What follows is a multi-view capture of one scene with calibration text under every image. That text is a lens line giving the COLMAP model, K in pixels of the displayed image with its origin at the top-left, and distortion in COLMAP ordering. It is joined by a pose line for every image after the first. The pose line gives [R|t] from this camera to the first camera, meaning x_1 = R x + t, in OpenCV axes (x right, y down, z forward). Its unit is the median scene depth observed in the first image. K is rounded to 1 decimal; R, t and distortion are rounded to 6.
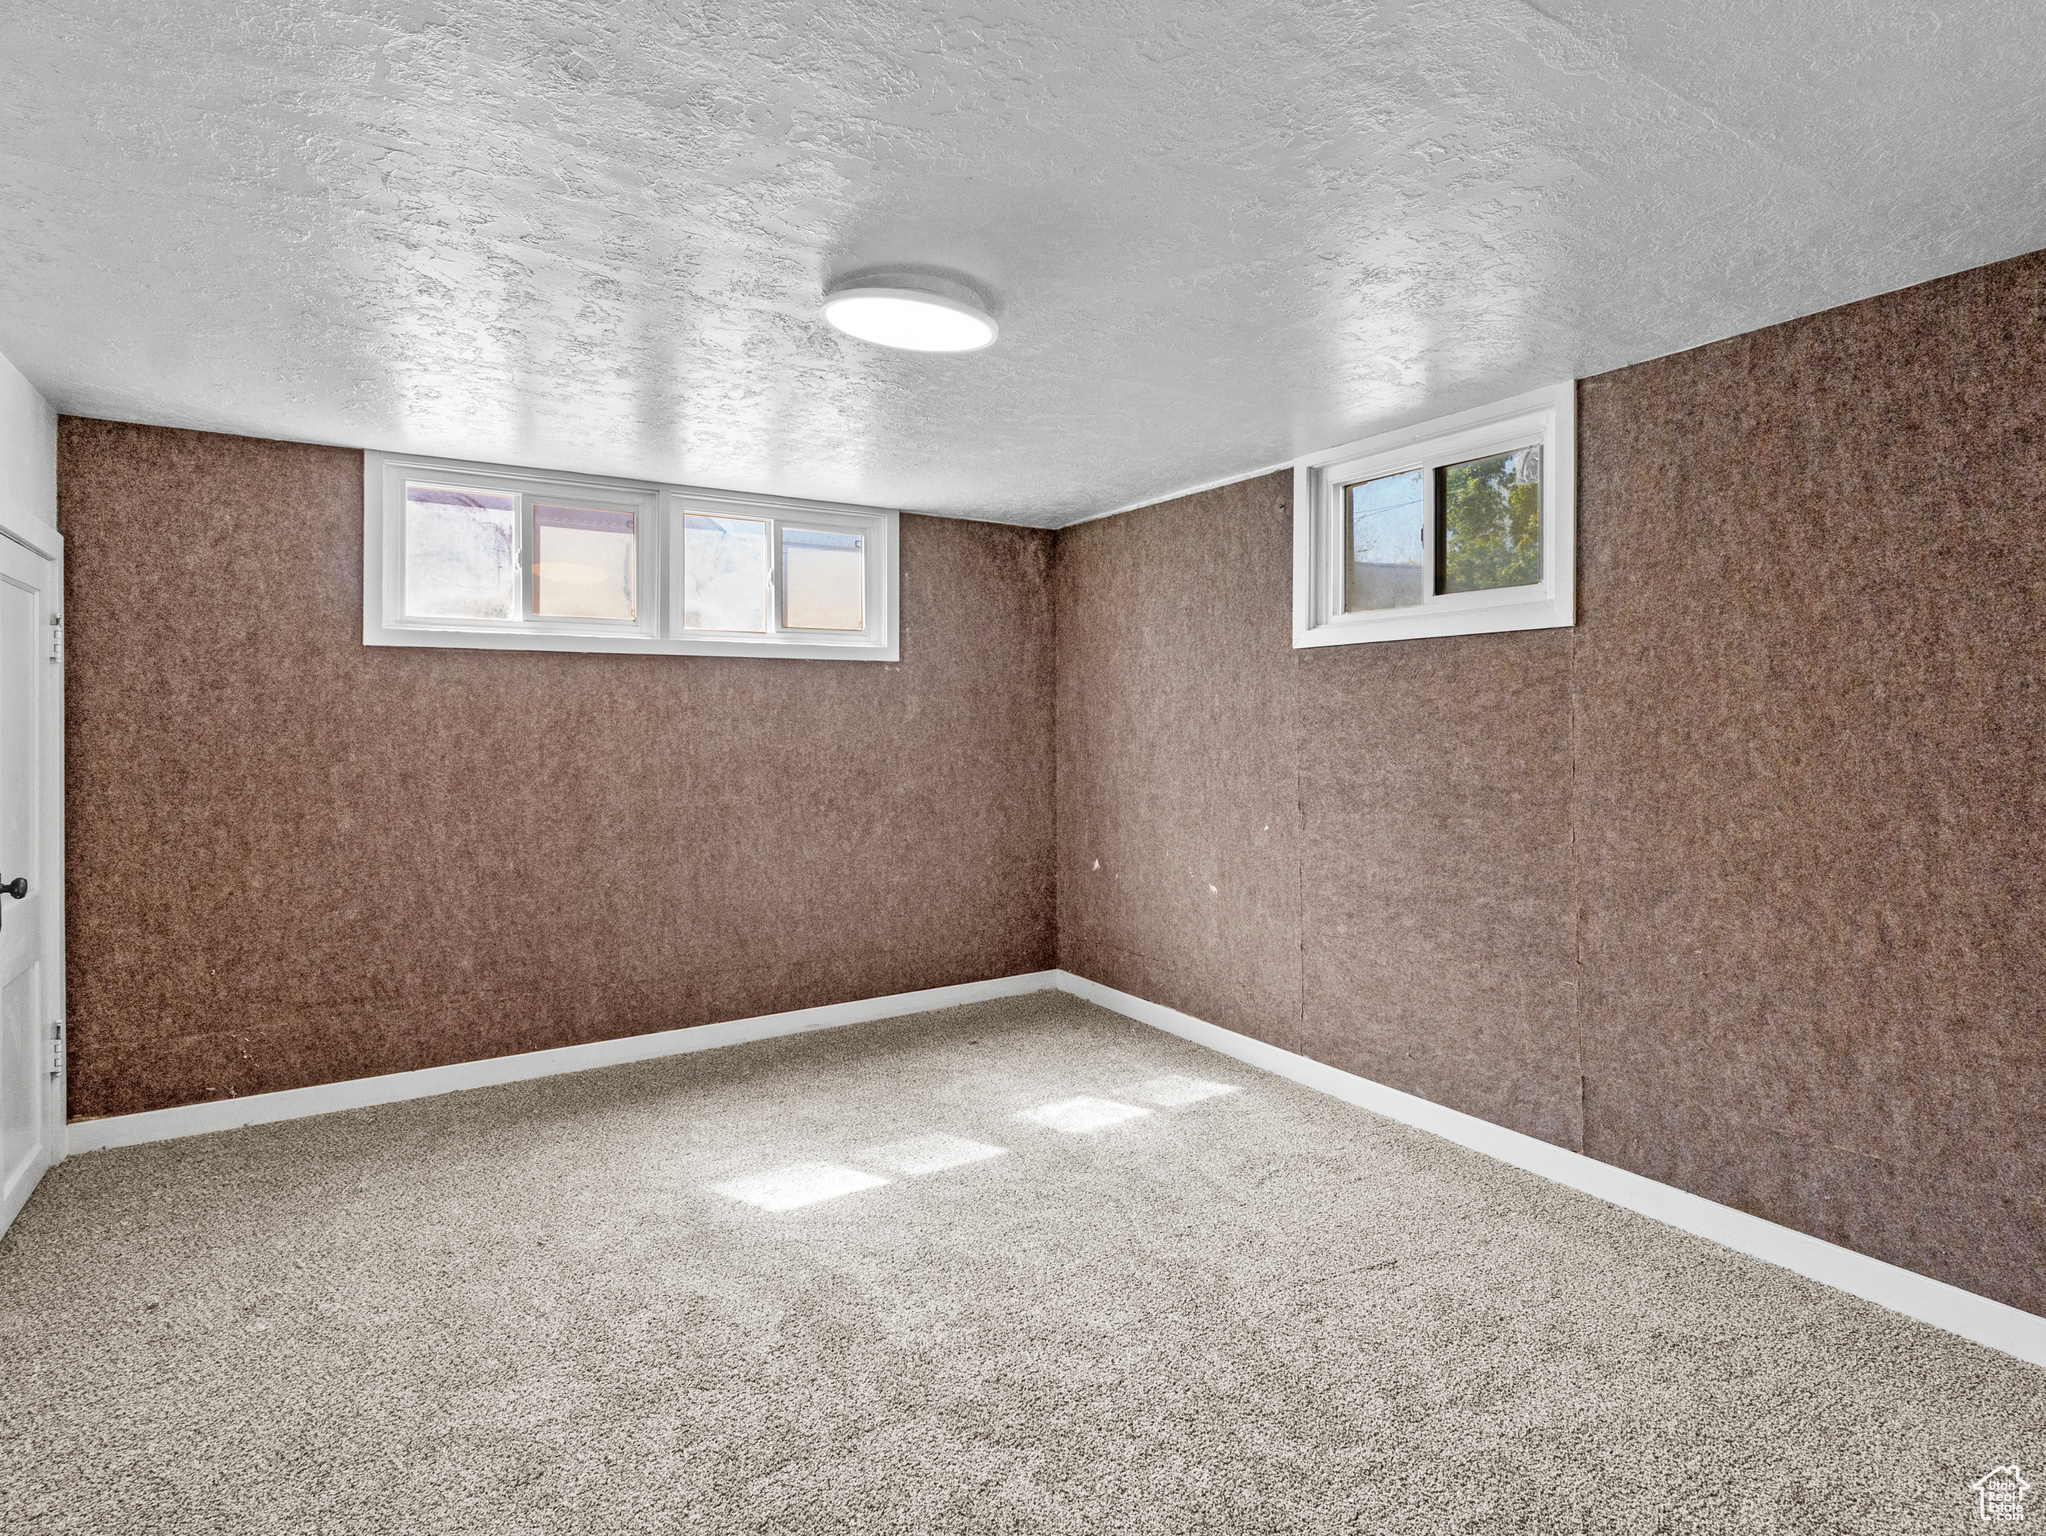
lens RADIAL K [[1071.1, 0, 1024.9], [0, 1071.1, 741.9], [0, 0, 1]] dist [-0.002345, -0.000246]
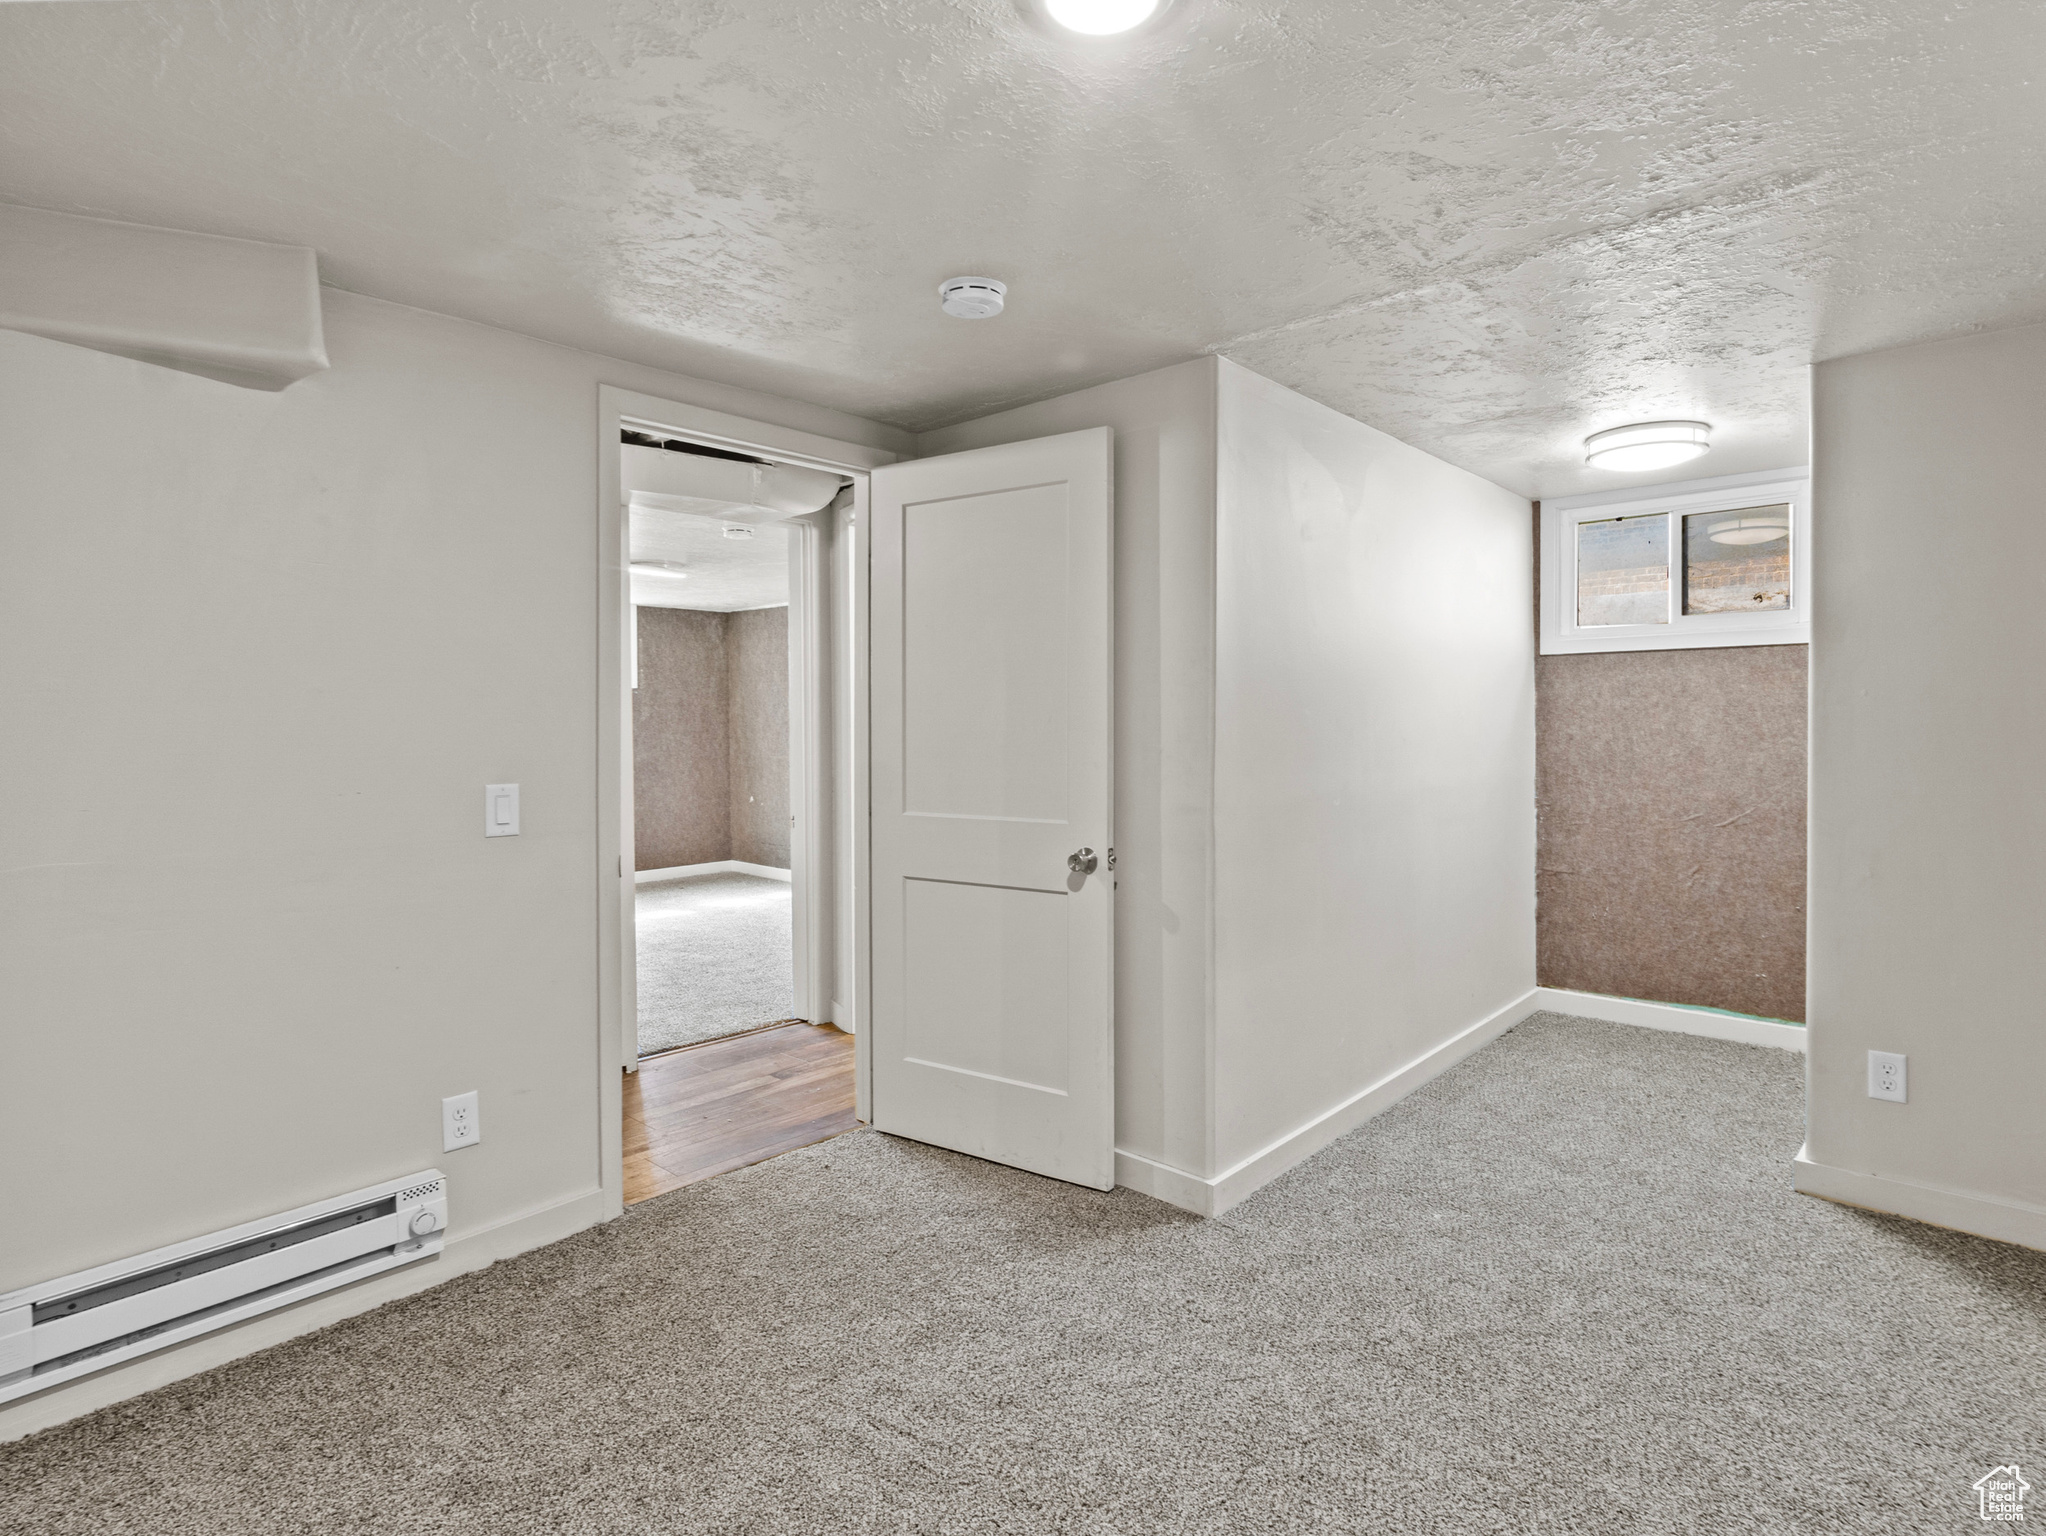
lens RADIAL K [[1071.1, 0, 1024.9], [0, 1071.1, 741.9], [0, 0, 1]] dist [-0.002345, -0.000246]
pose [[0.965135, -0.010265, 0.261551, 0.038513], [0.009068, 0.999942, 0.005783, 0.010311], [-0.261595, -0.003209, 0.965172, -0.864134]]
